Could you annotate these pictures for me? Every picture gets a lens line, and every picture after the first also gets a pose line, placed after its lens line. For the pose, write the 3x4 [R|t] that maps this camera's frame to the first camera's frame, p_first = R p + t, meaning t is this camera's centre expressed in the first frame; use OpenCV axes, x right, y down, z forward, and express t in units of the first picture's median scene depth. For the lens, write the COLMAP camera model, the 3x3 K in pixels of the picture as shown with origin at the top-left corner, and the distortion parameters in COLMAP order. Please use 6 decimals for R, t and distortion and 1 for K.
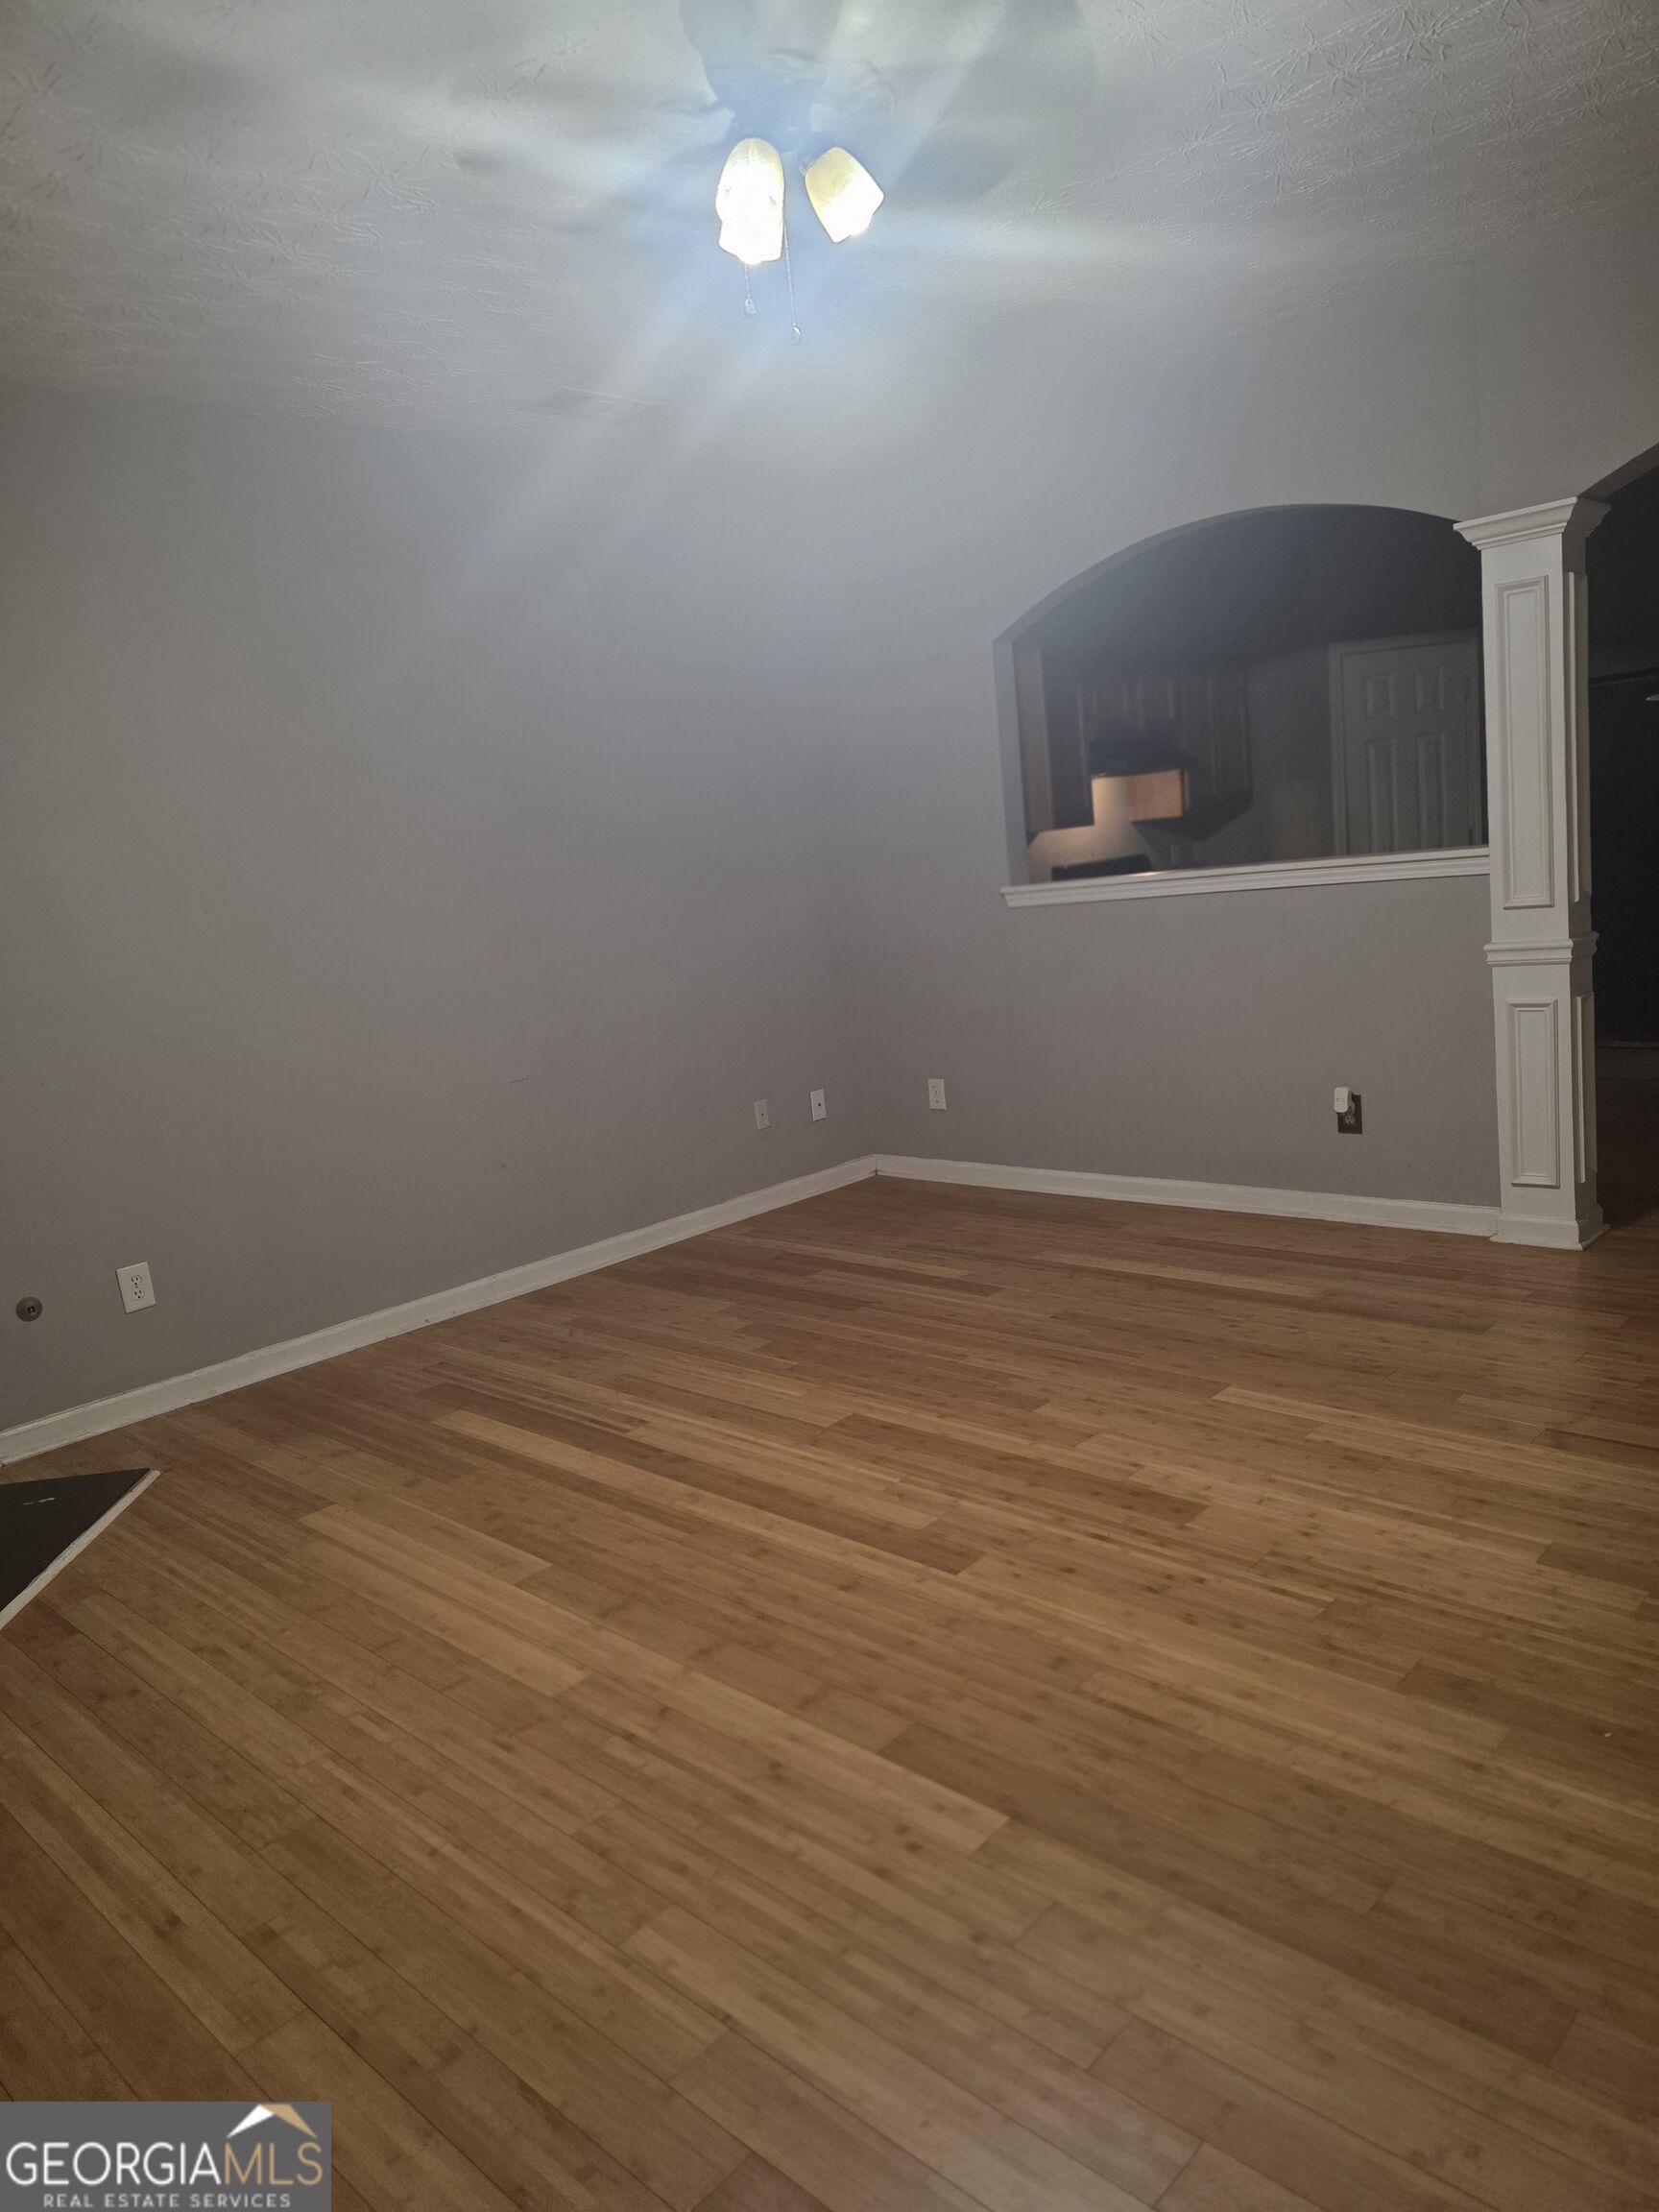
lens RADIAL K [[1478.6, 0, 829.5], [0, 1478.6, 1106.0], [0, 0, 1]] dist [0.068272, -0.069554]
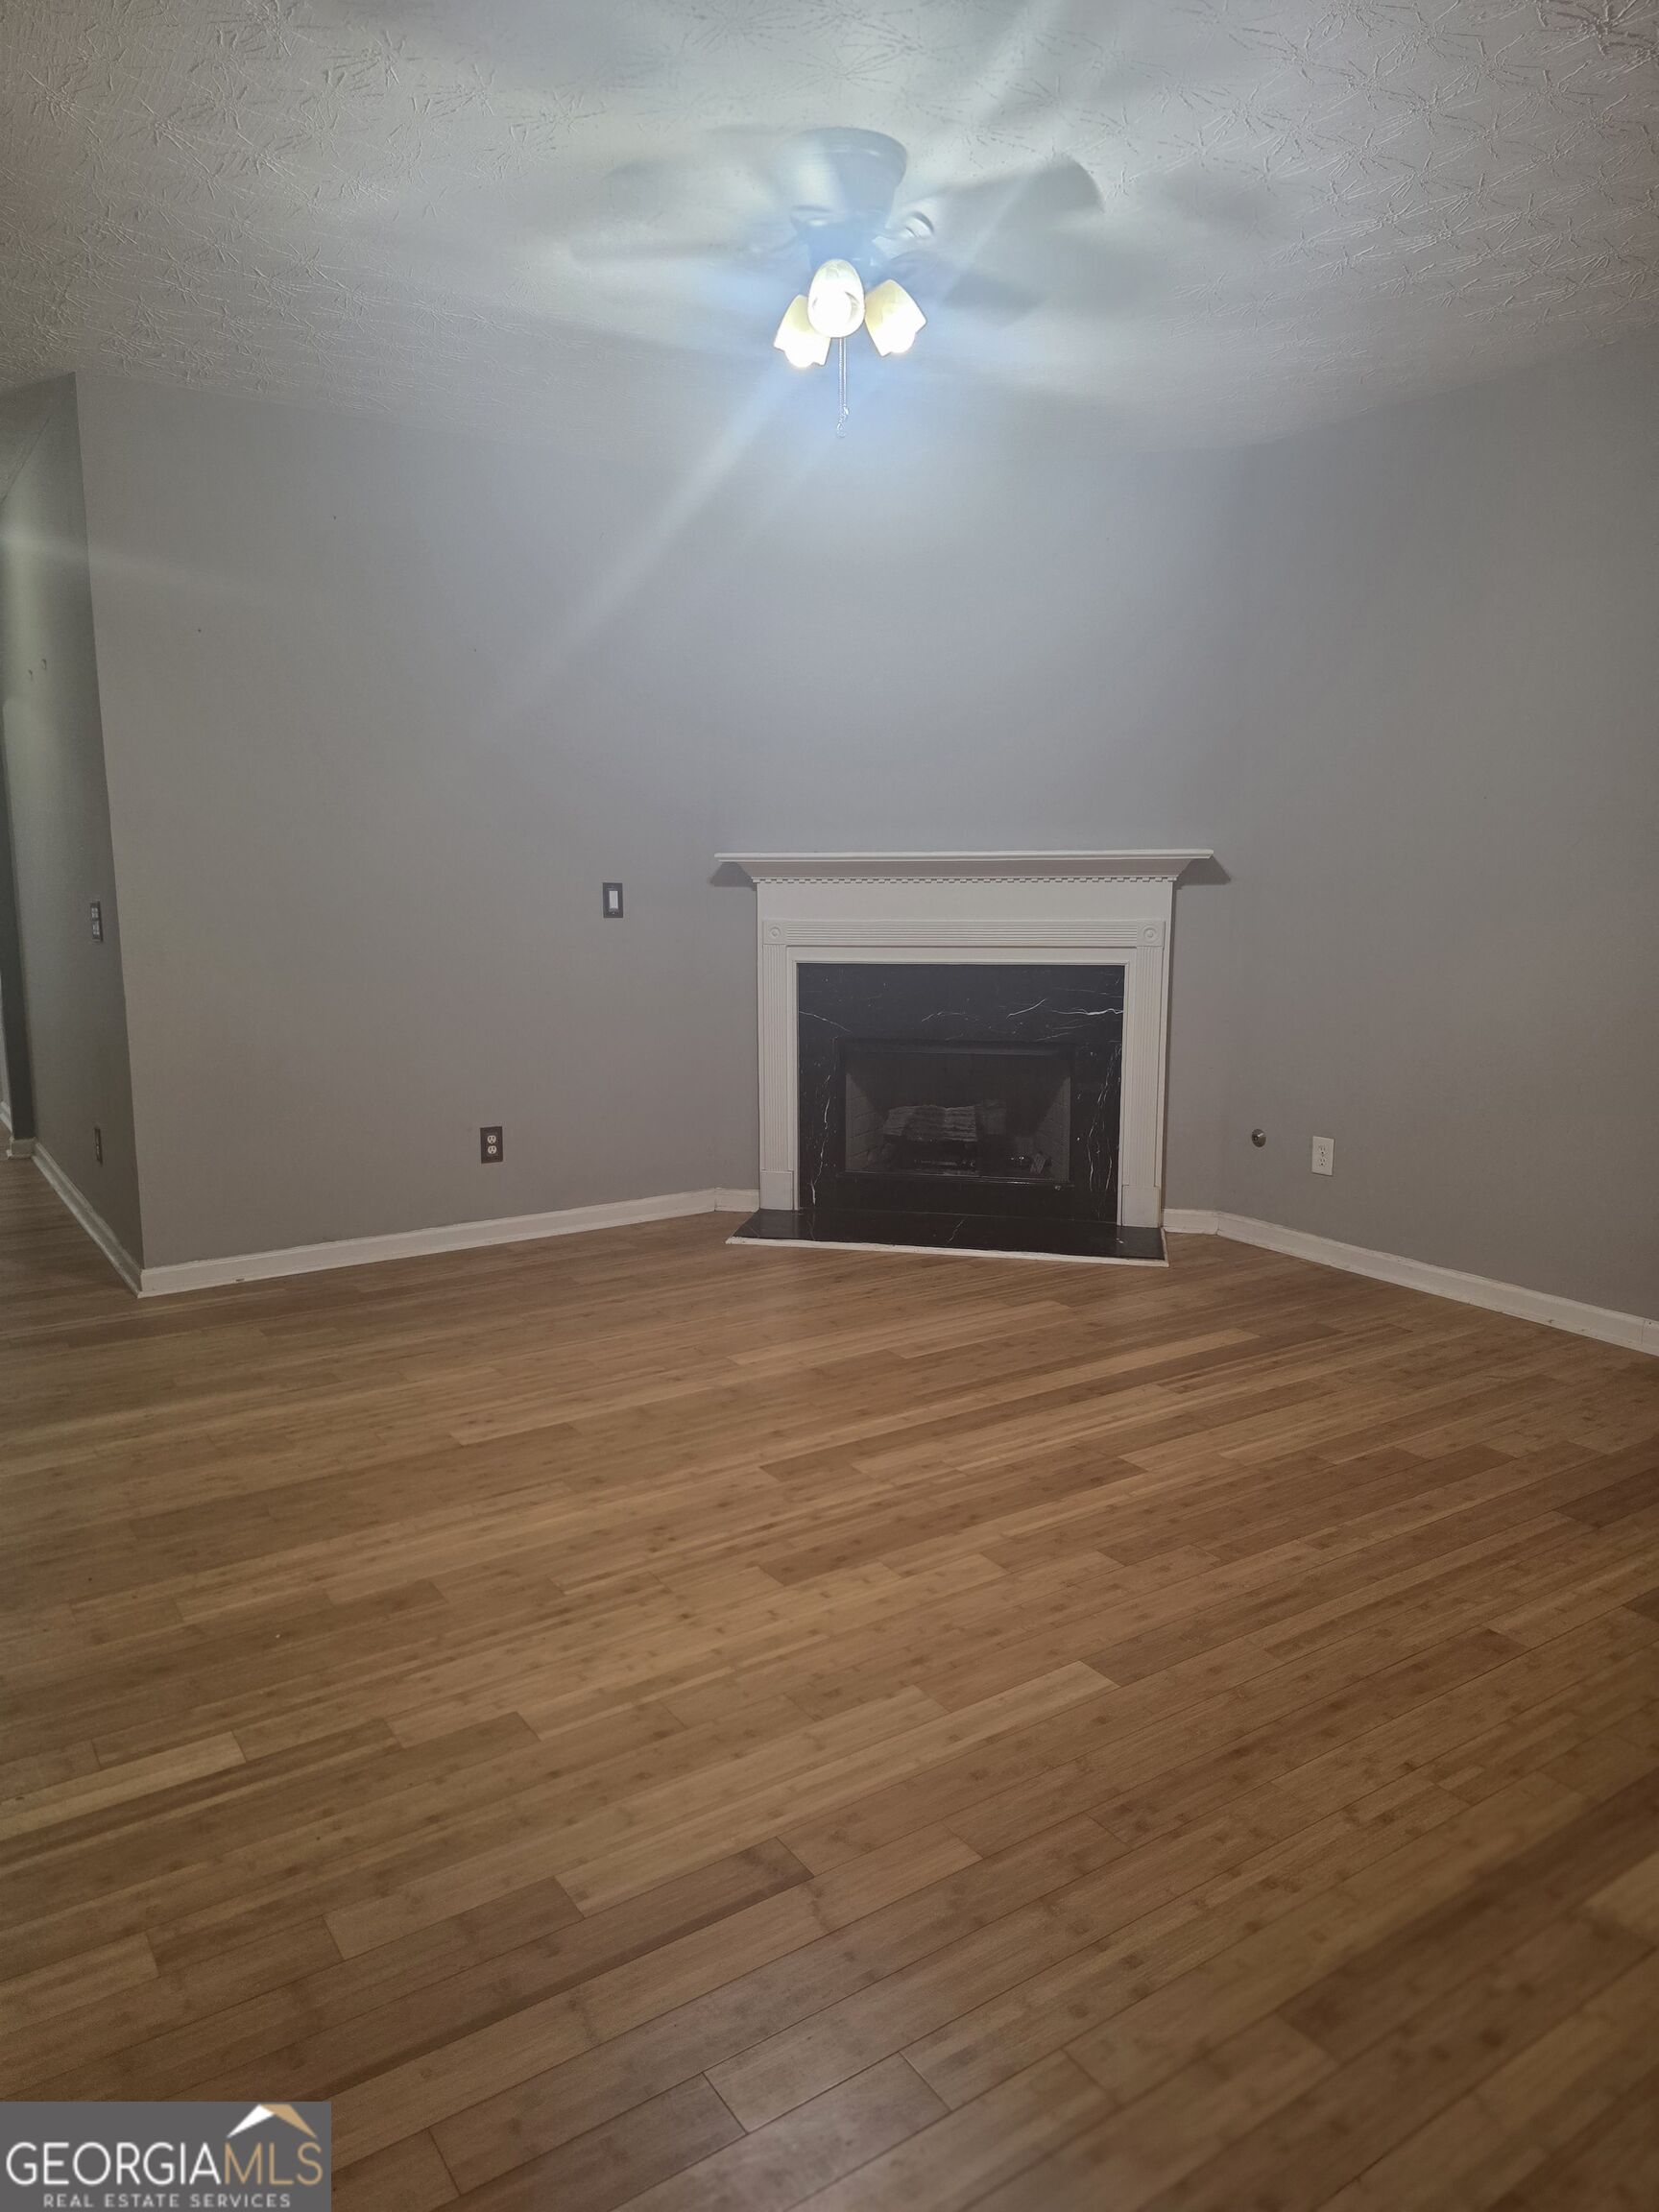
lens RADIAL K [[1485.6, 0, 808.3], [0, 1485.6, 1097.6], [0, 0, 1]] dist [0.067929, -0.071680]
pose [[-0.215155, 0.255615, -0.942534, 1.023946], [-0.144337, 0.946214, 0.289561, -0.288716], [0.965855, 0.198343, -0.166688, 1.069296]]
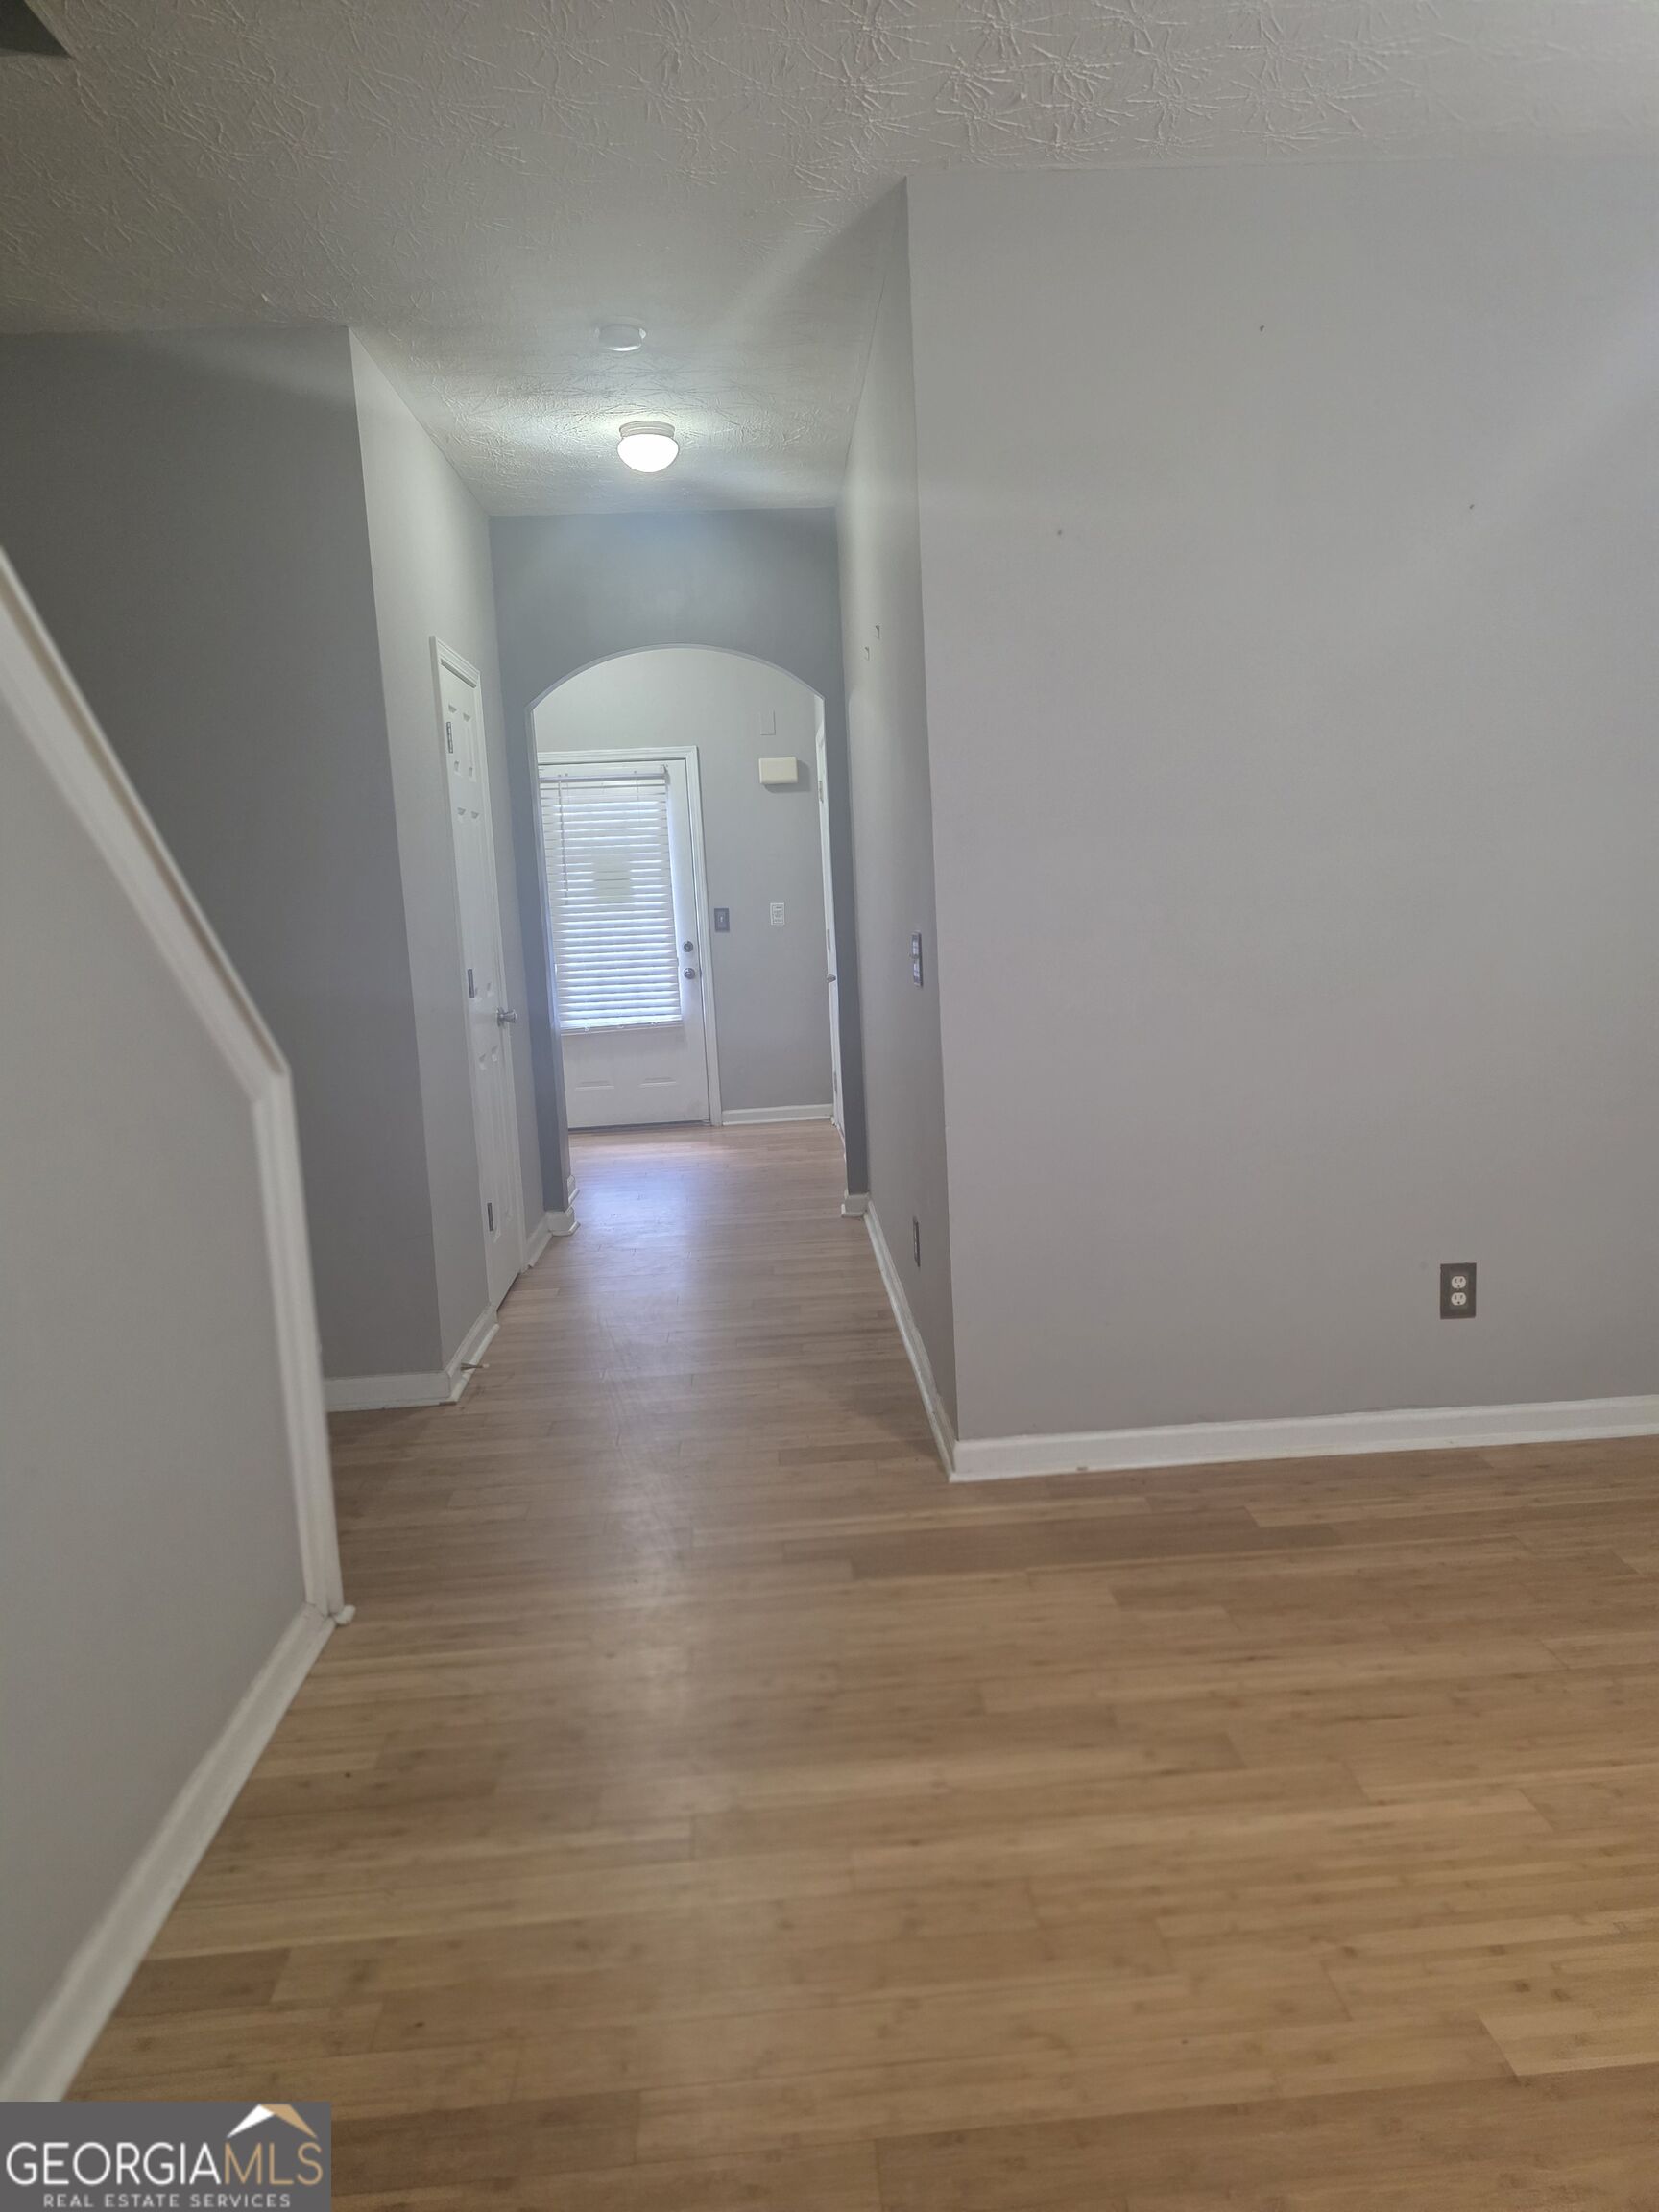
lens RADIAL K [[1478.6, 0, 829.5], [0, 1478.6, 1106.0], [0, 0, 1]] dist [0.068272, -0.069554]
pose [[-0.671497, 0.247980, -0.698282, 0.537083], [-0.004117, 0.941079, 0.338163, -0.183806], [0.740996, 0.229950, -0.630910, 0.757706]]
